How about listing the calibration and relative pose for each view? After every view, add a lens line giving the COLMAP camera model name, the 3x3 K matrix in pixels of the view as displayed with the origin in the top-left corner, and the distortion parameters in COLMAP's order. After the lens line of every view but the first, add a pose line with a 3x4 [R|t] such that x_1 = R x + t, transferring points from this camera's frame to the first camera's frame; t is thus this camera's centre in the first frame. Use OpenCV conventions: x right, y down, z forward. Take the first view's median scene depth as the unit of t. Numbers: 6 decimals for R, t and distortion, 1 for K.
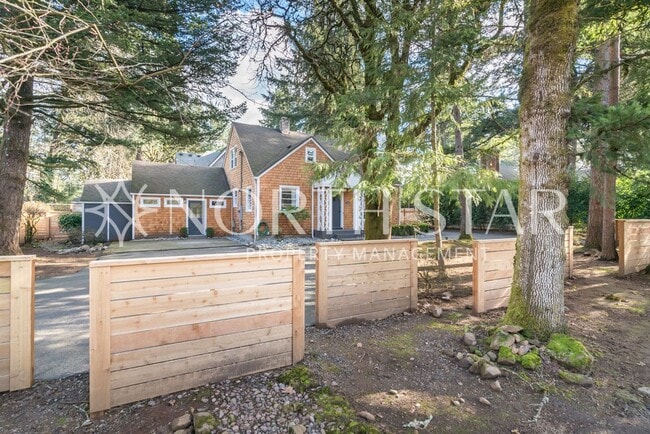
lens RADIAL K [[309.3, 0, 322.5], [0, 309.3, 217.3], [0, 0, 1]] dist [0.003535, -0.000406]
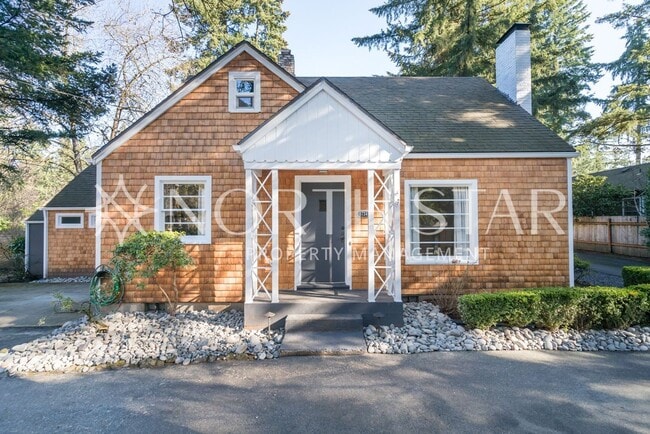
lens RADIAL K [[309.3, 0, 332.2], [0, 309.3, 215.3], [0, 0, 1]] dist [0.003535, -0.000406]
pose [[0.873767, -0.020388, -0.485917, 0.224740], [0.007639, 0.999573, -0.028204, -0.037203], [0.486285, 0.020931, 0.873550, 0.694460]]
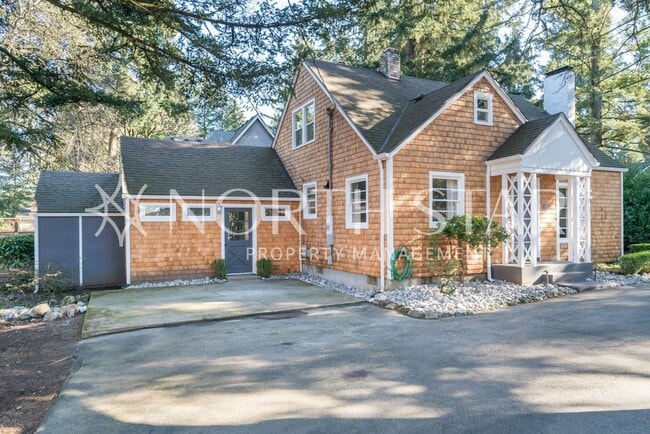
lens RADIAL K [[426.7, 0, 309.9], [0, 426.7, 227.3], [0, 0, 1]] dist [0.006845, 0.001579]
pose [[0.996382, -0.013996, -0.083821, -0.241810], [0.013712, 0.999898, -0.003964, -0.016947], [0.083868, 0.002800, 0.996473, 0.305329]]
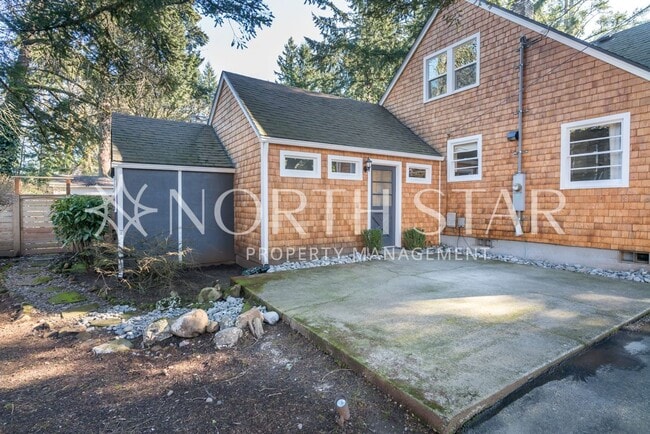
lens RADIAL K [[343.0, 0, 330.2], [0, 343.0, 211.9], [0, 0, 1]] dist [-0.002879, -0.000568]
pose [[0.998950, -0.004654, 0.045585, -0.534390], [0.004013, 0.999892, 0.014145, 0.003154], [-0.045646, -0.013947, 0.998860, 0.570034]]
